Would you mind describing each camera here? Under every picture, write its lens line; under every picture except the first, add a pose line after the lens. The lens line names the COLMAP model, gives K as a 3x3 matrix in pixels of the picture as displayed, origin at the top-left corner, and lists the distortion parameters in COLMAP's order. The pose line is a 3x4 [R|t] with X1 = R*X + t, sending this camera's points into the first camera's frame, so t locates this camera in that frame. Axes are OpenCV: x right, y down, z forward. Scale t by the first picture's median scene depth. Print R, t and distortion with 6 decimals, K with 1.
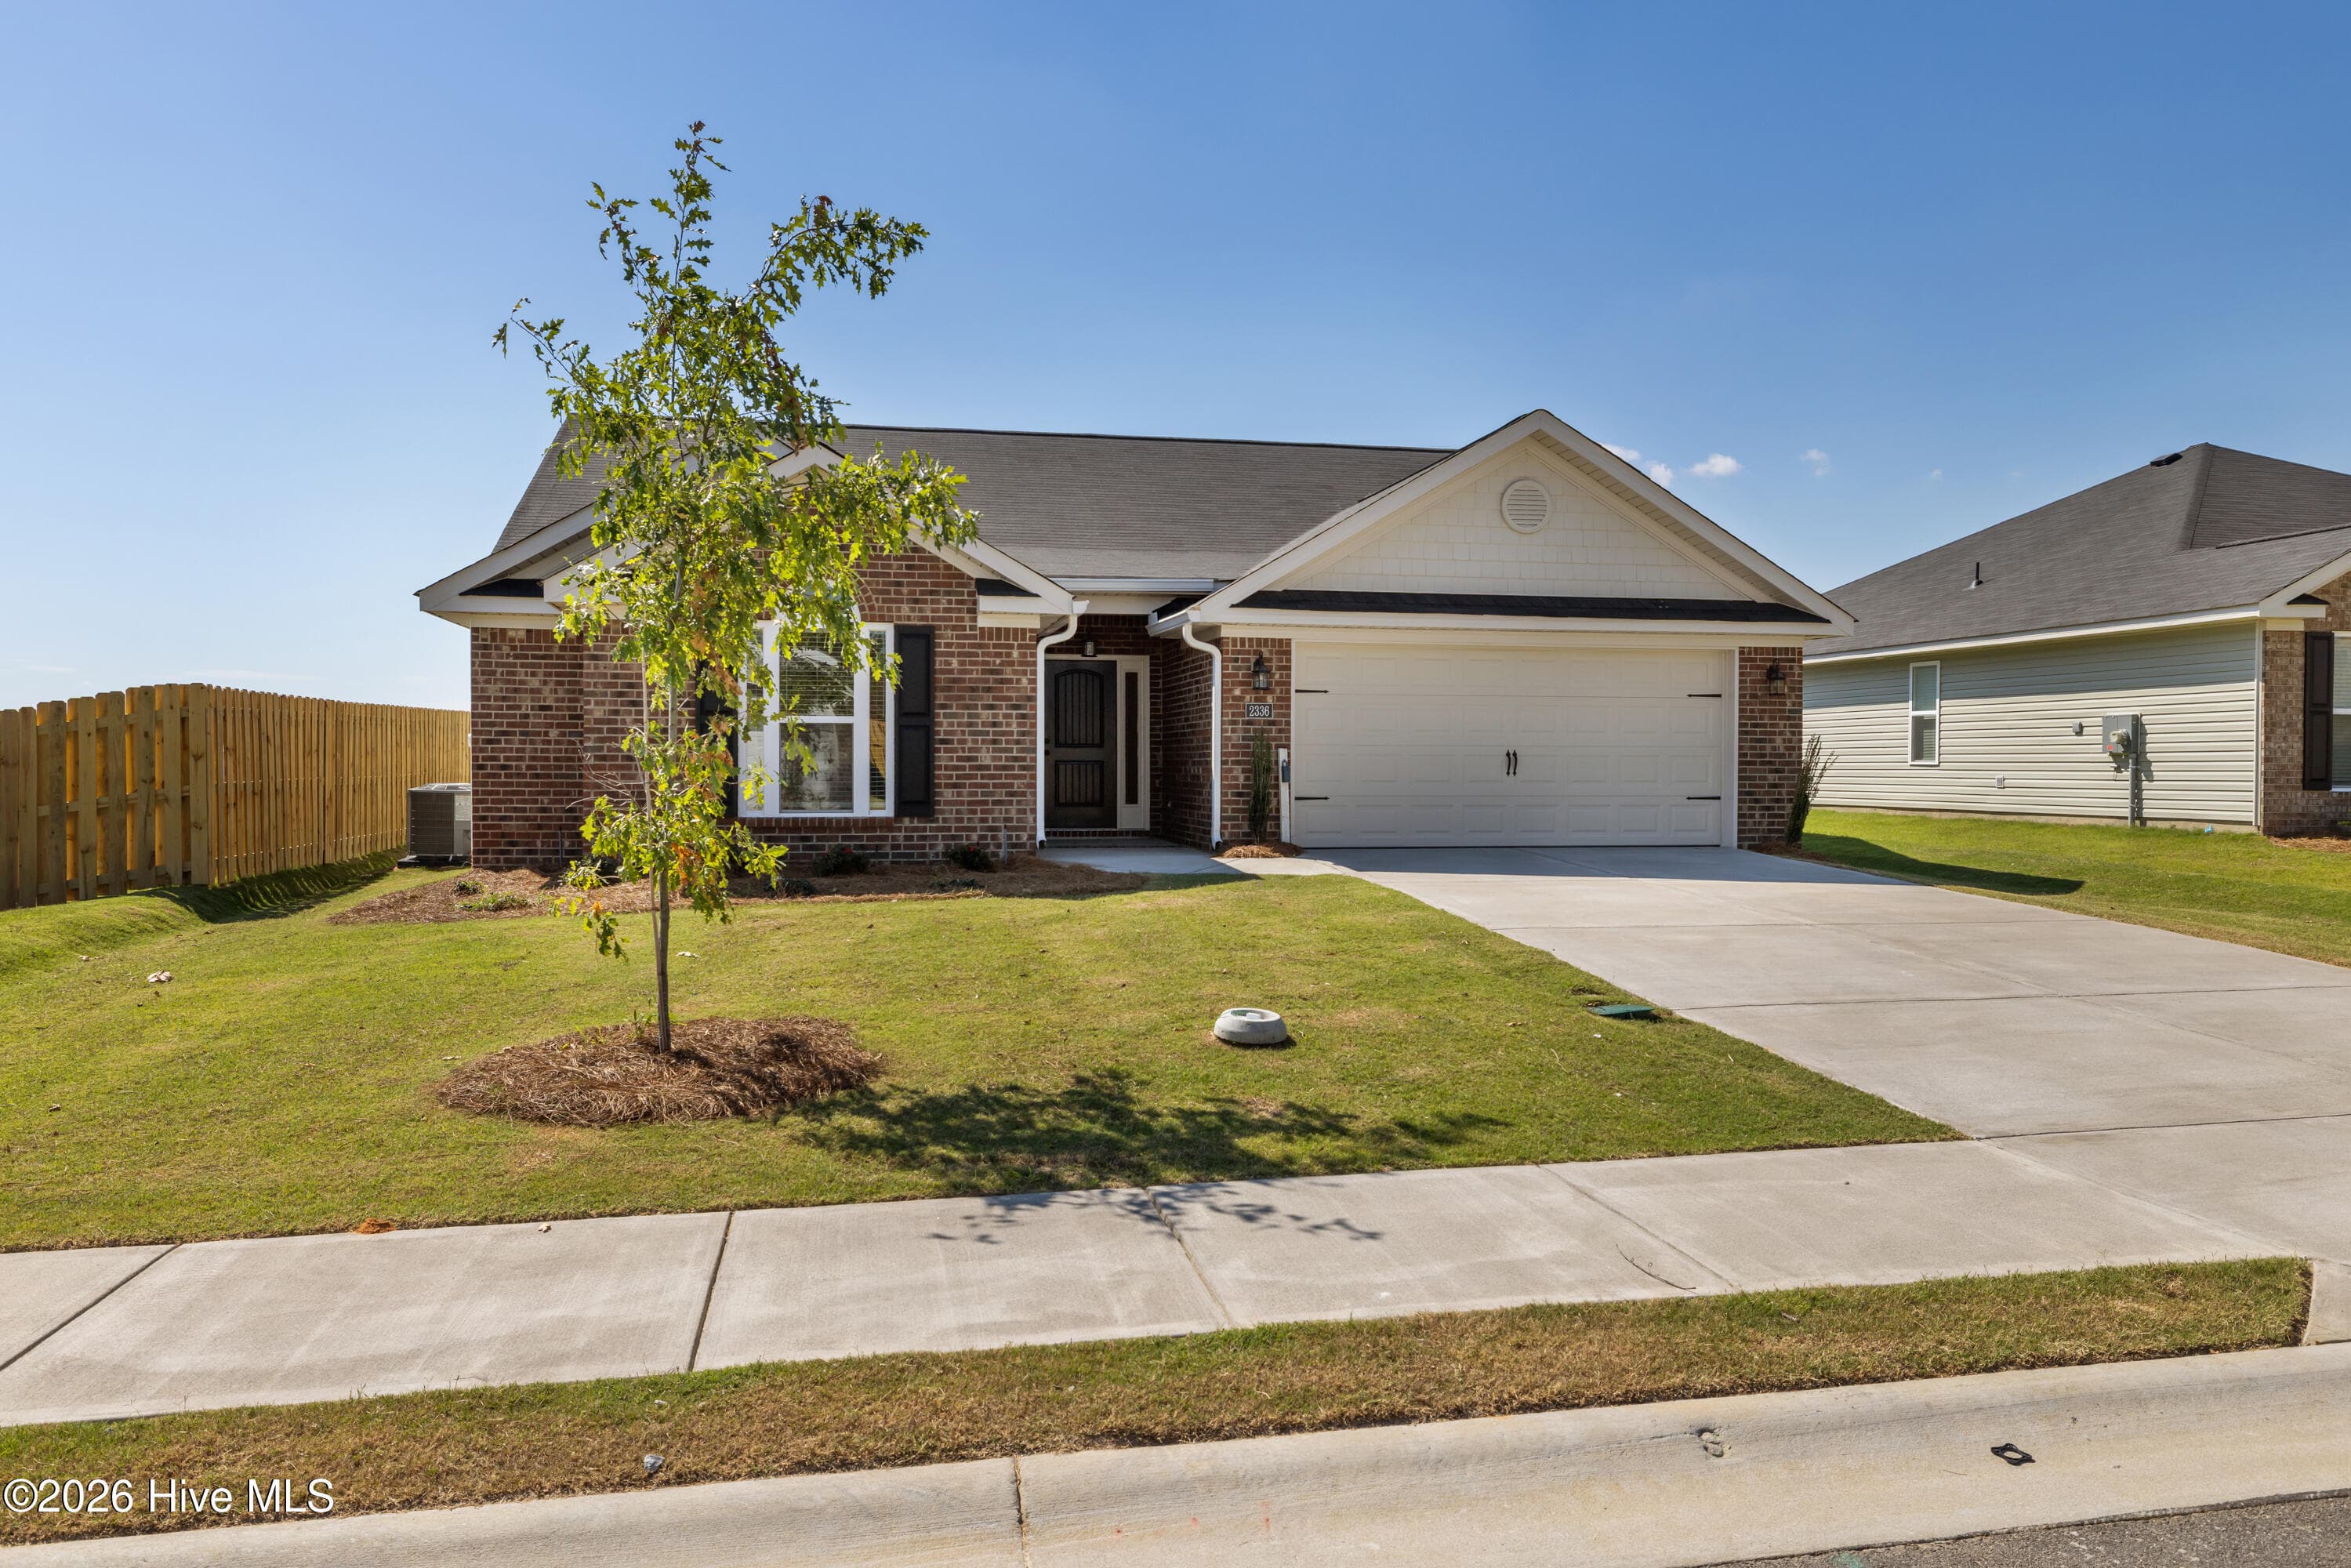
lens RADIAL K [[1639.8, 0, 1175.5], [0, 1639.8, 784.0], [0, 0, 1]] dist [0.001003, -0.003456]
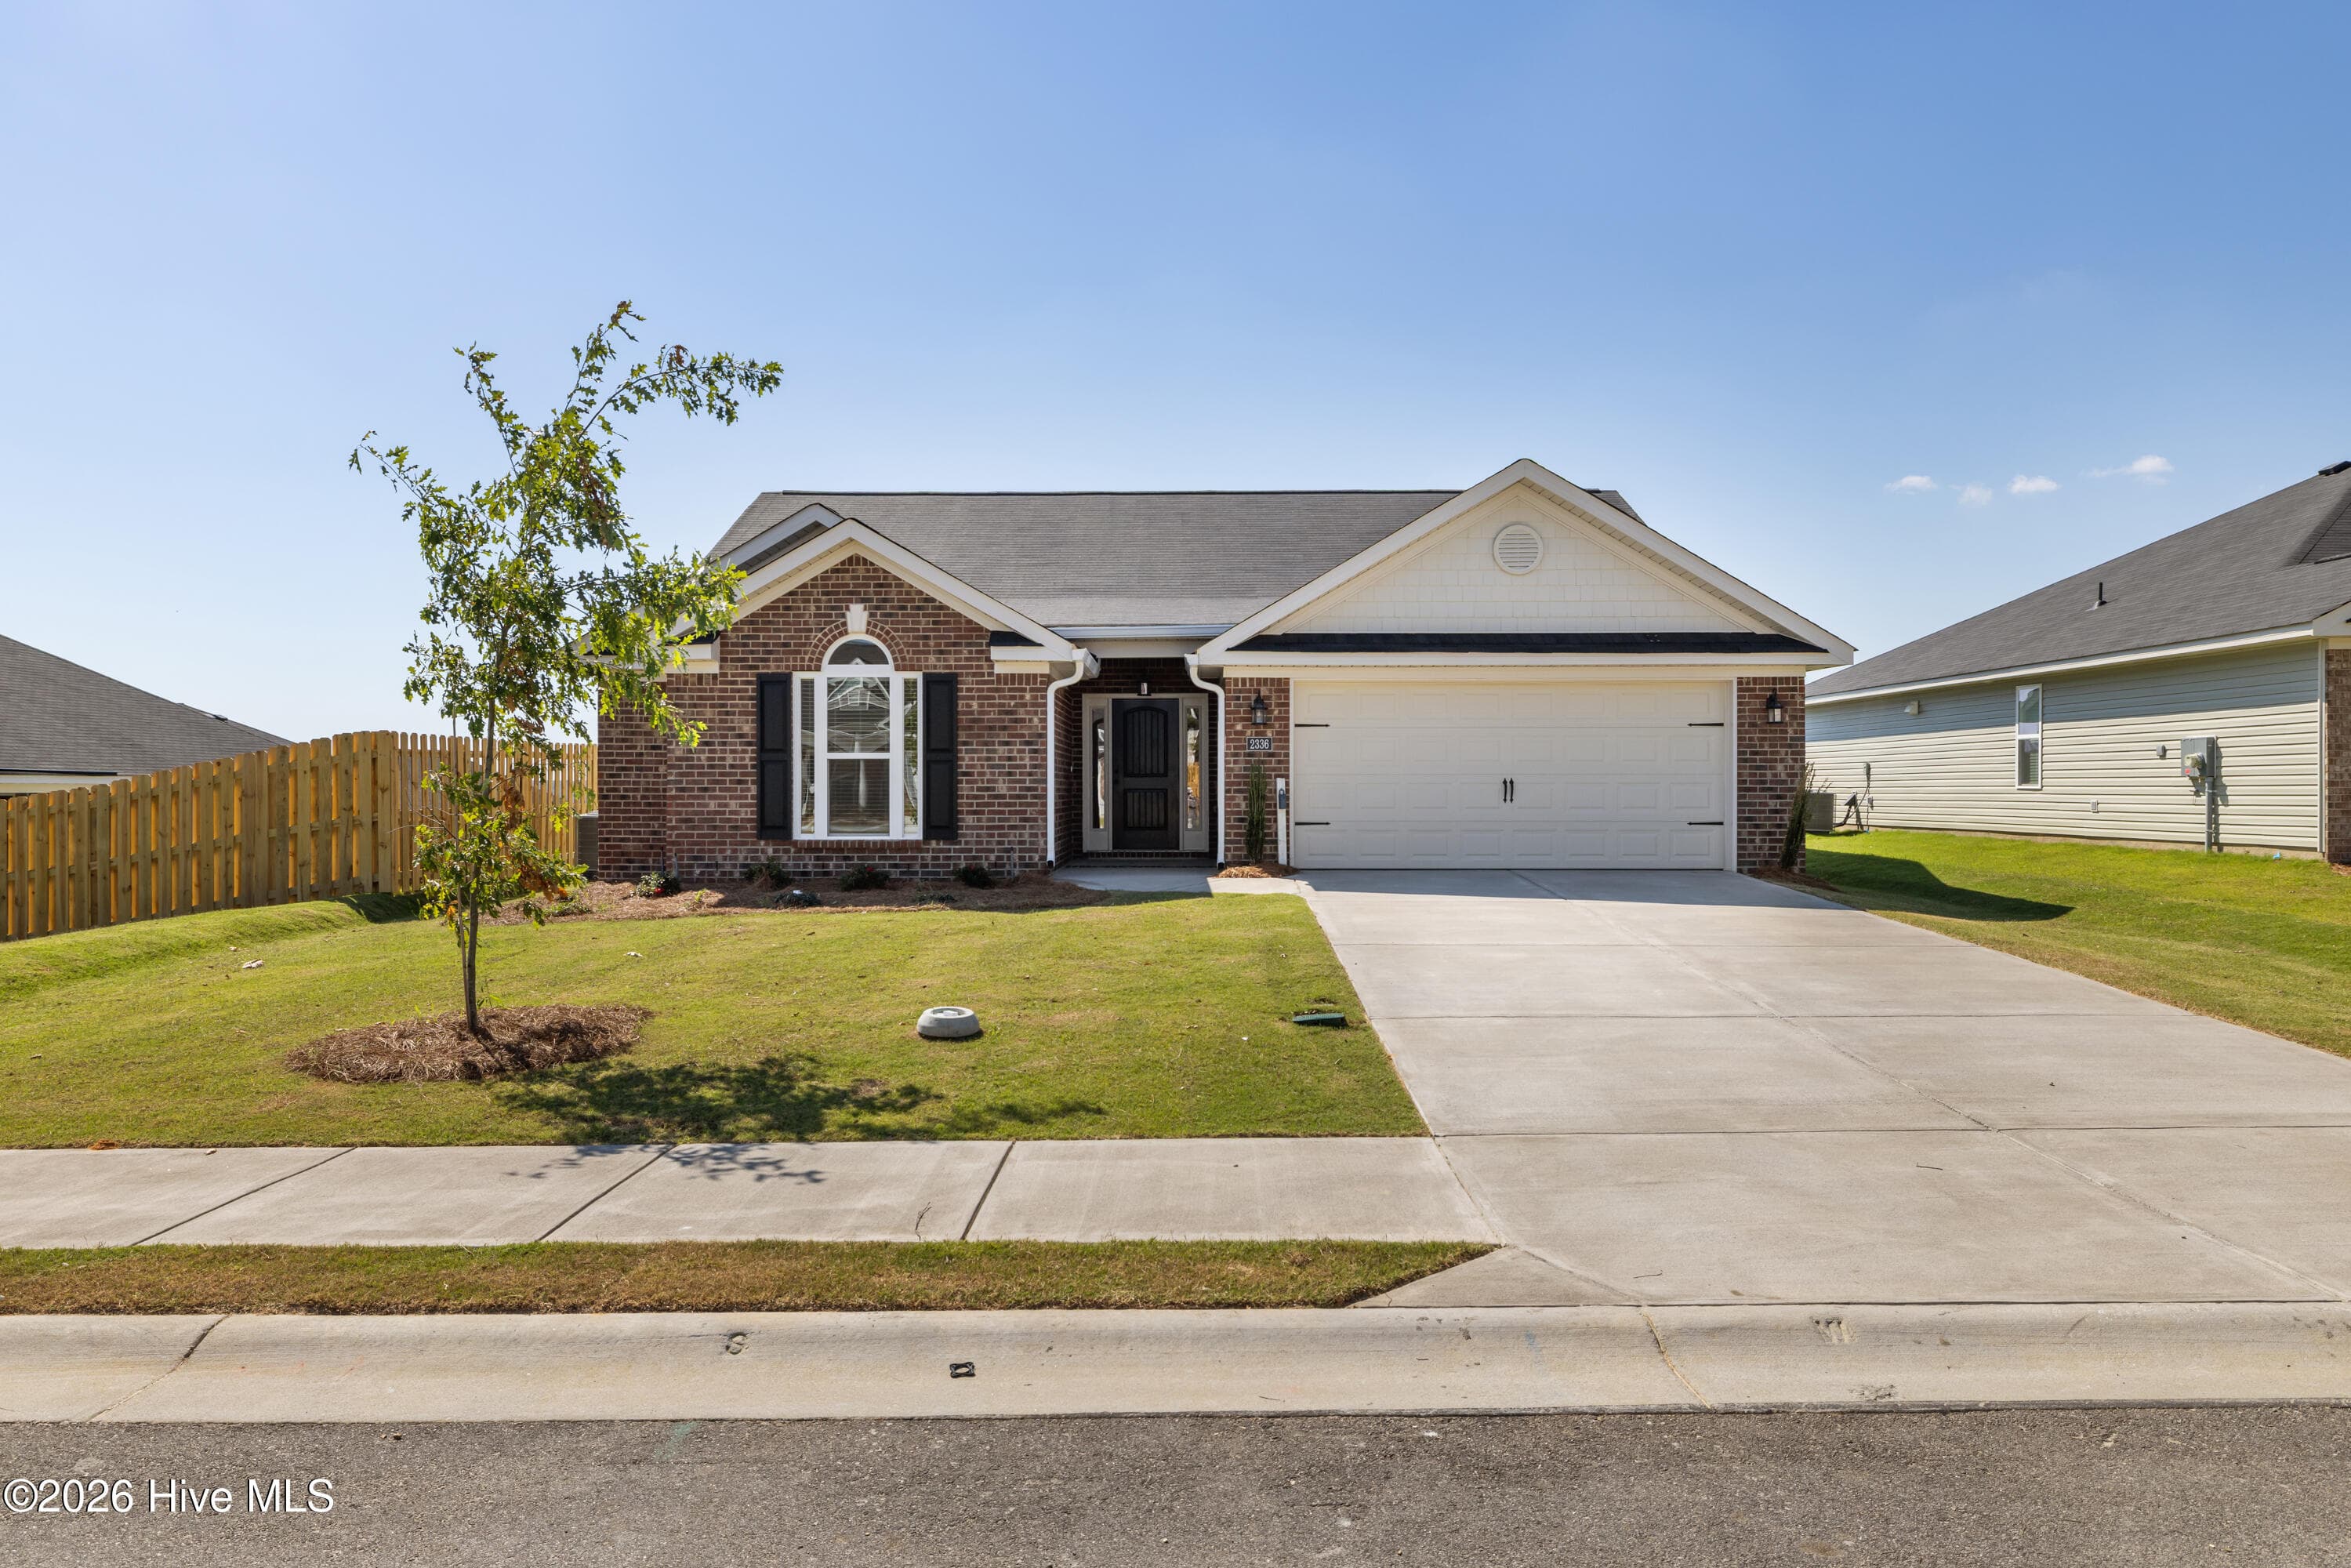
lens RADIAL K [[1541.7, 0, 1175.5], [0, 1541.7, 784.0], [0, 0, 1]] dist [0.007235, -0.017886]
pose [[0.980096, -0.004251, -0.198478, 0.215083], [0.001438, 0.999897, -0.014312, -0.003258], [0.198518, 0.013742, 0.980001, -0.025940]]
